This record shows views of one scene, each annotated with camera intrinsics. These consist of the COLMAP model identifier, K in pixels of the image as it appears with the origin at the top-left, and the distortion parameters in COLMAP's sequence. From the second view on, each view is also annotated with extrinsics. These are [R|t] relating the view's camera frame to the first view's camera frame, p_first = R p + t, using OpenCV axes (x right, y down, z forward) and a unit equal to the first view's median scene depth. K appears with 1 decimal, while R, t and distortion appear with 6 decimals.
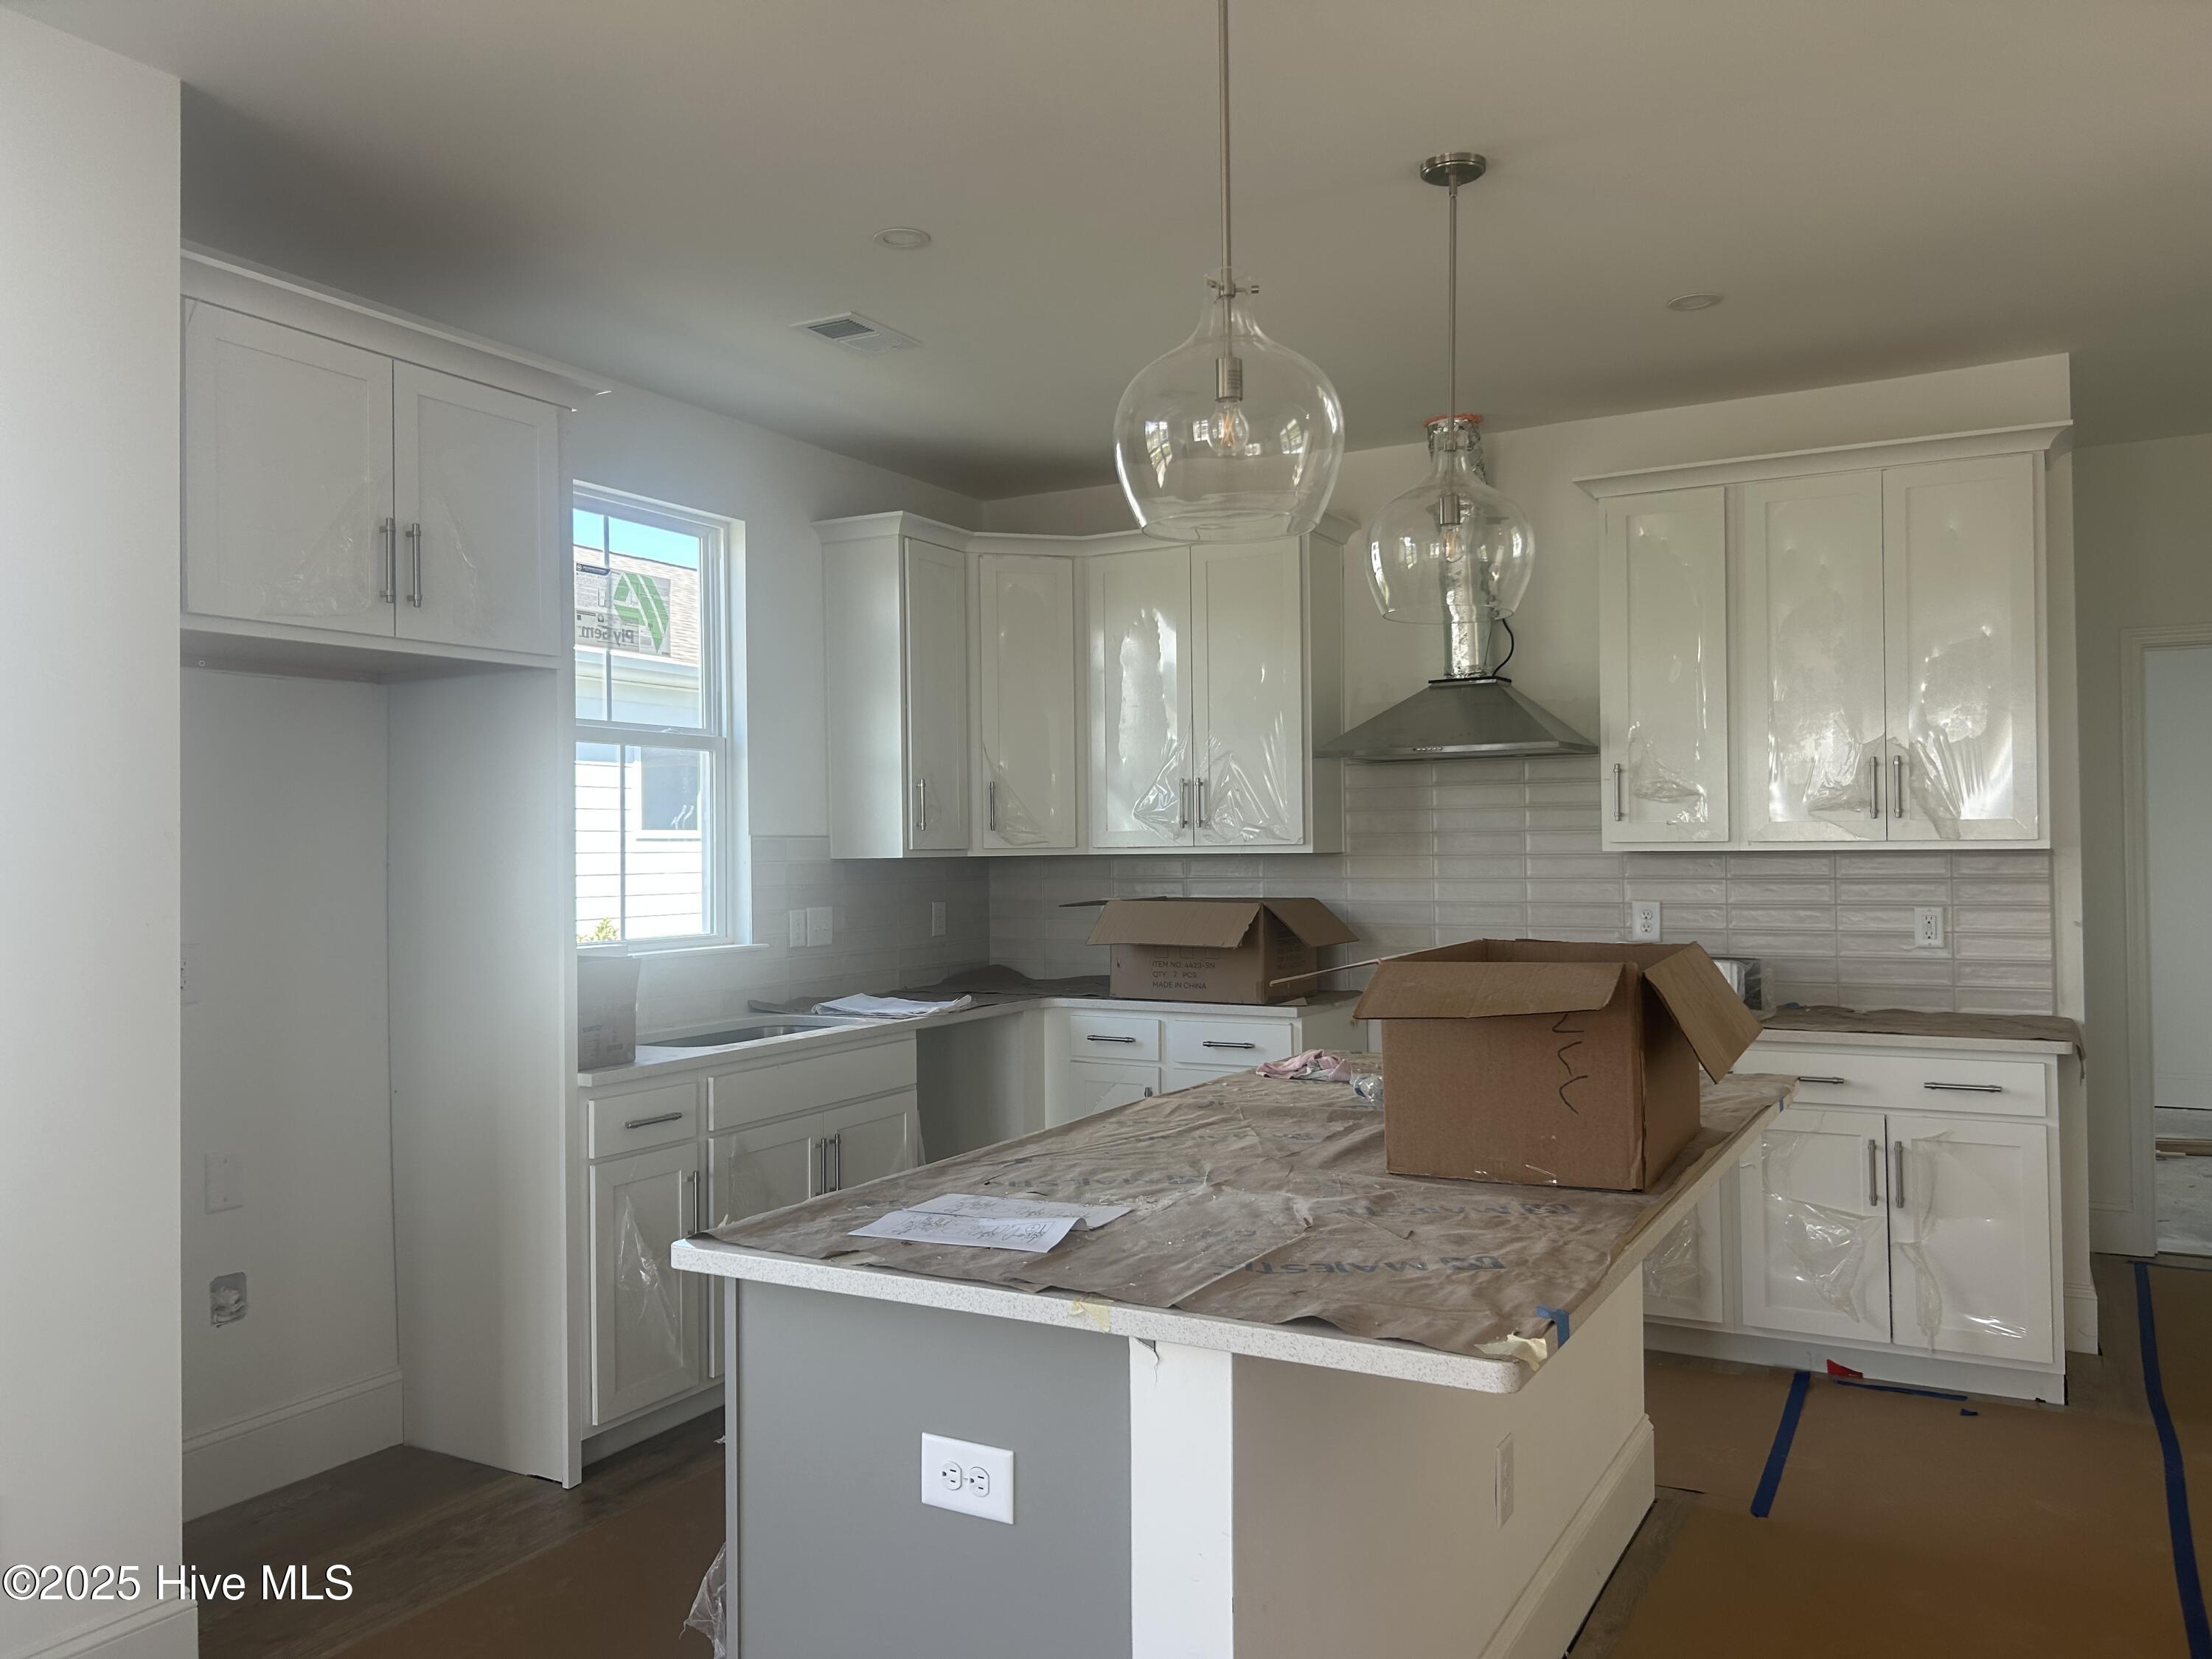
lens RADIAL K [[1654.5, 0, 1106.0], [0, 1654.5, 829.5], [0, 0, 1]] dist [0.011576, 0.000168]
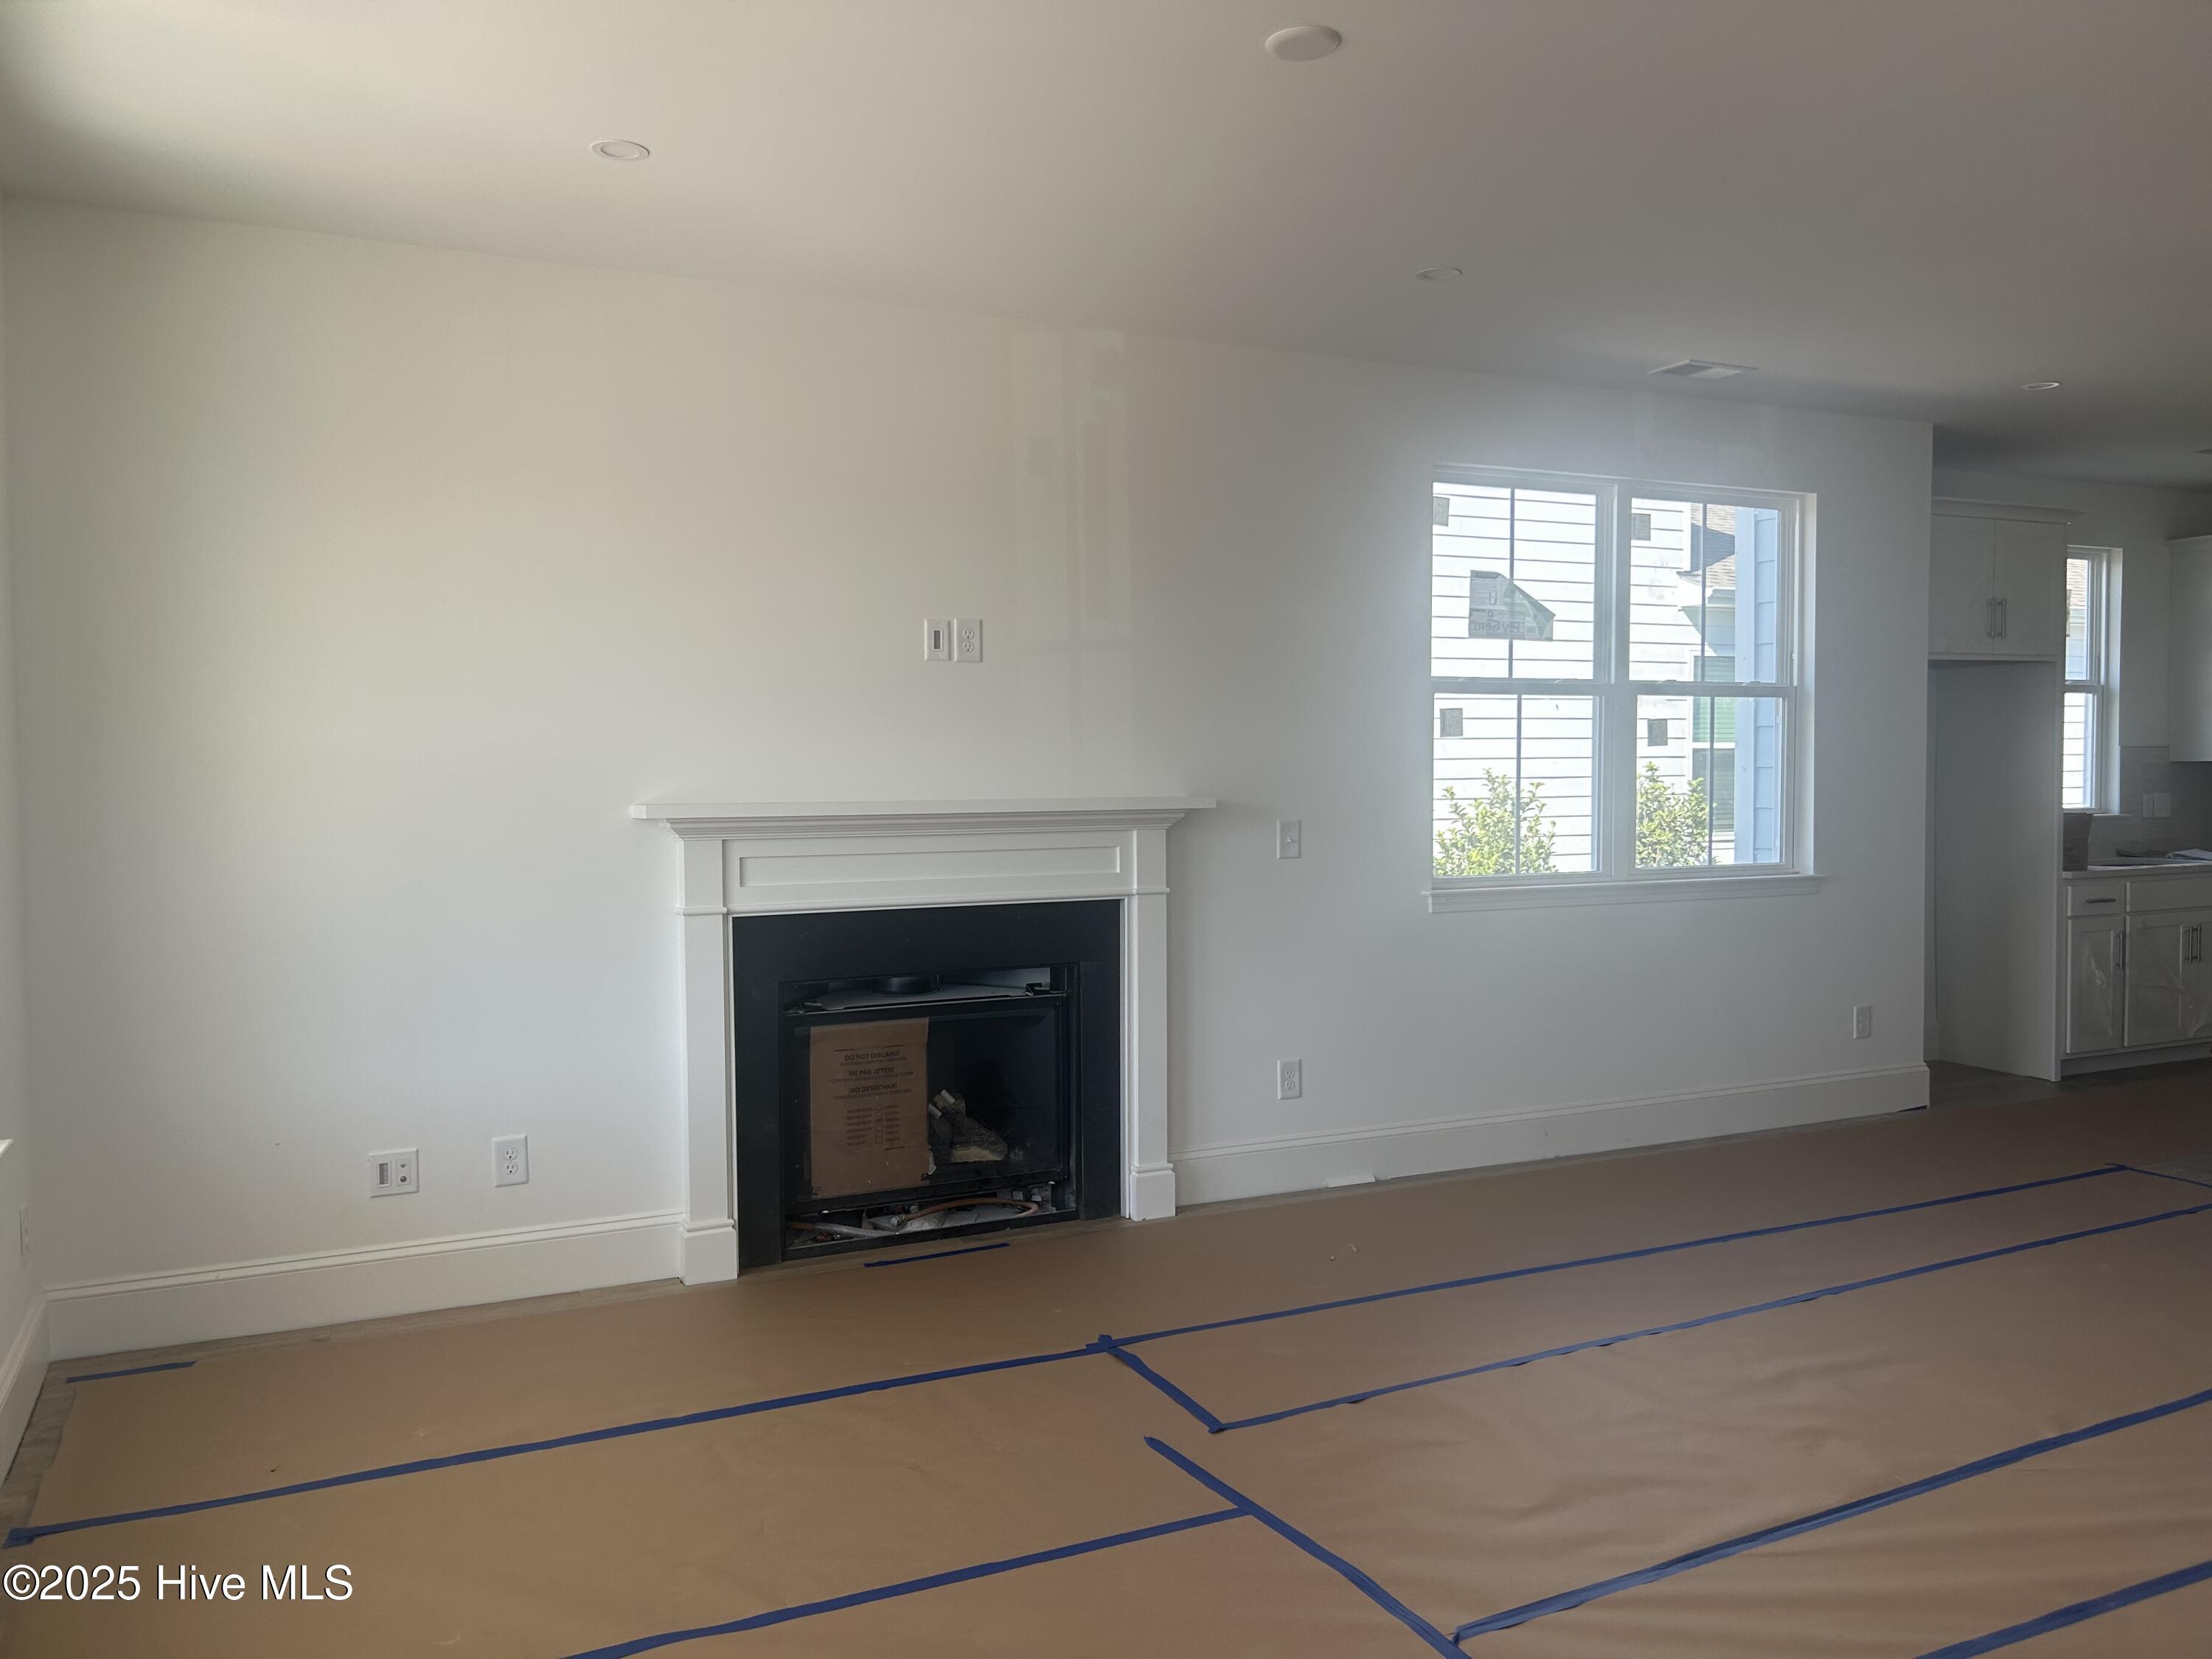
lens RADIAL K [[1654.5, 0, 1106.0], [0, 1654.5, 829.5], [0, 0, 1]] dist [0.011576, 0.000168]
pose [[0.810288, 0.032192, -0.585148, -0.090046], [0.002873, 0.998260, 0.058898, -0.018249], [0.586025, -0.049406, 0.808785, -1.188775]]
